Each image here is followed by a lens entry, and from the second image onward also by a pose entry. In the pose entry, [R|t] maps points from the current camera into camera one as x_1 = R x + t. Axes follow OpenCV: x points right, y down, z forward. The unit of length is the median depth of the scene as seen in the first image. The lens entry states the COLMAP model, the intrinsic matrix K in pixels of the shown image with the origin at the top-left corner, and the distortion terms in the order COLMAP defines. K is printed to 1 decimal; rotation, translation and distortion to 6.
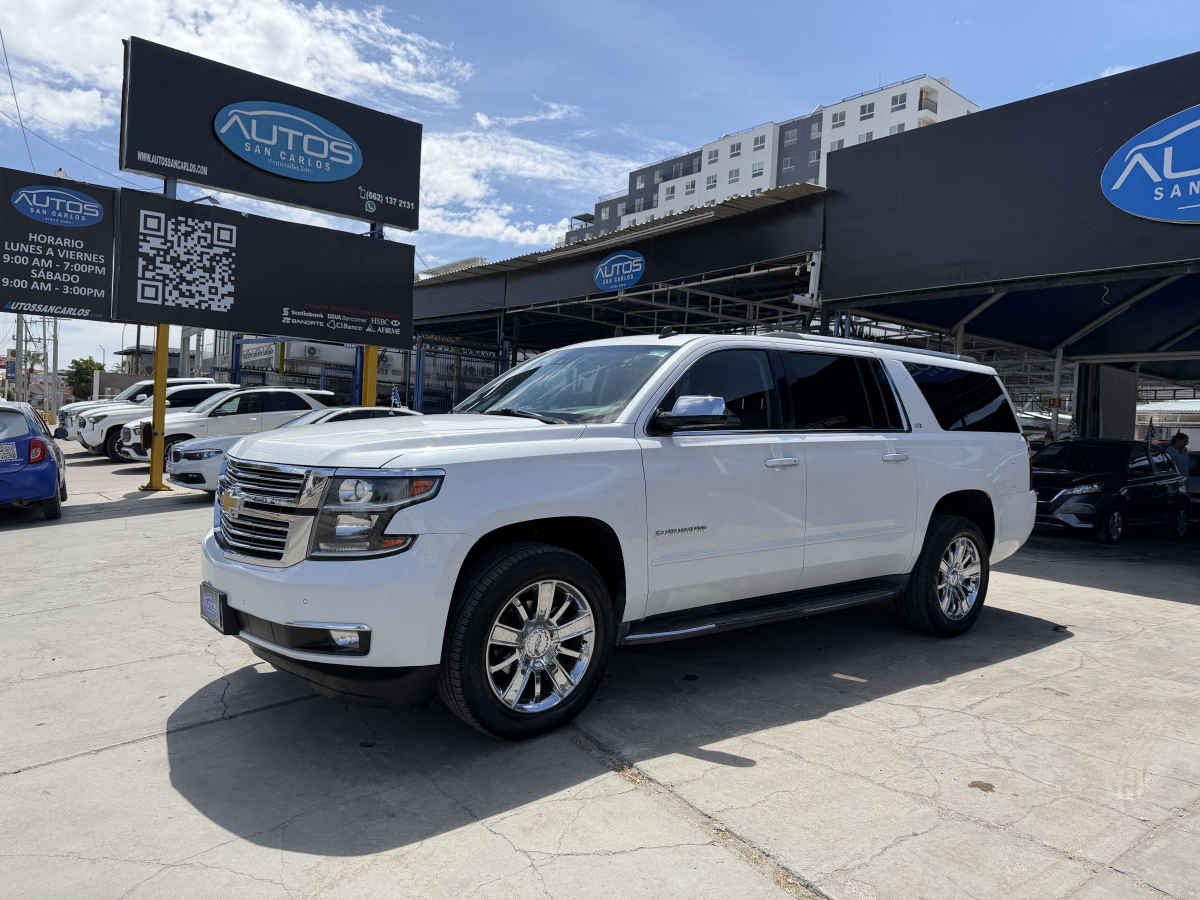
lens RADIAL K [[826.0, 0, 601.7], [0, 826.0, 449.9], [0, 0, 1]] dist [0.049792, -0.065844]
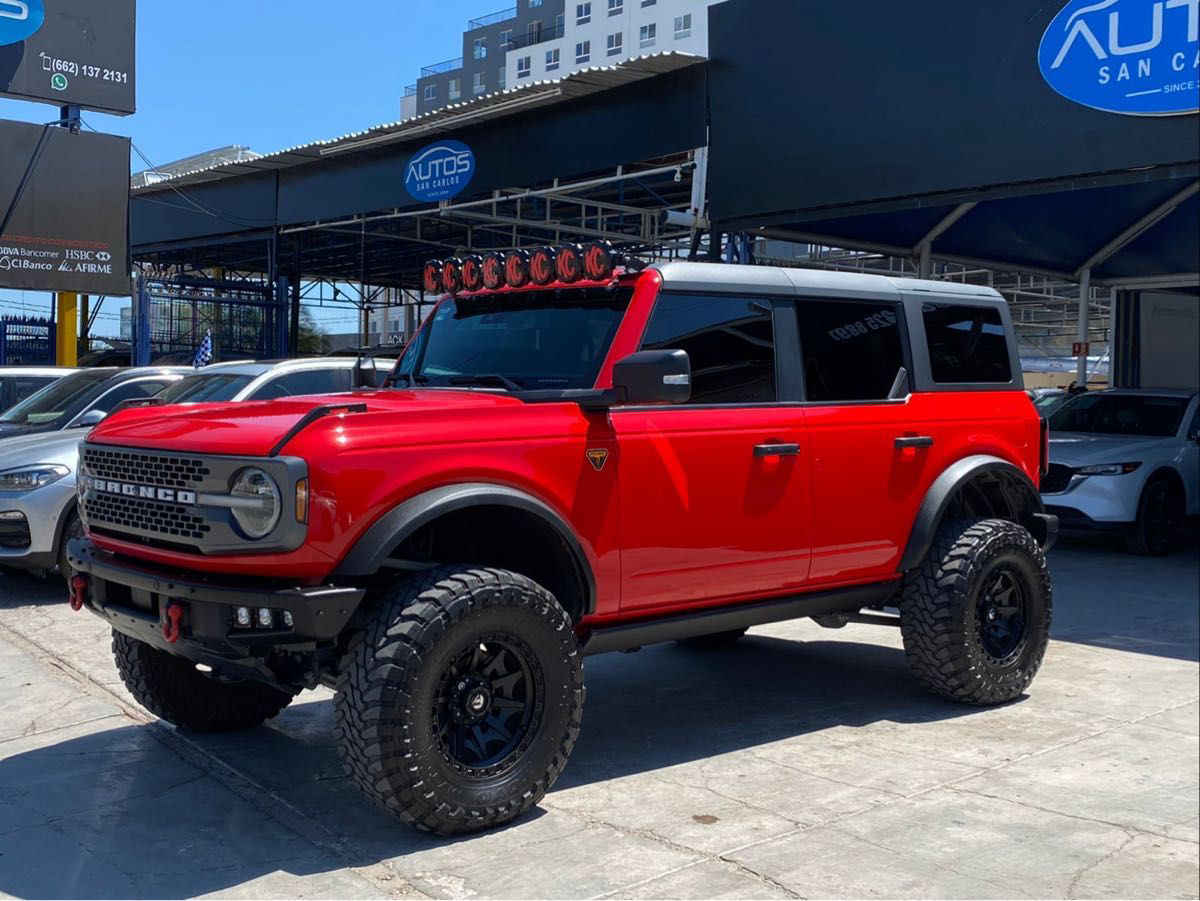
lens RADIAL K [[1366.9, 0, 579.8], [0, 1366.9, 447.4], [0, 0, 1]] dist [0.092310, -0.282444]
pose [[0.998124, -0.034176, 0.050807, 0.070304], [0.033534, 0.999347, 0.013424, -0.003772], [-0.051232, -0.011695, 0.998618, -0.117709]]
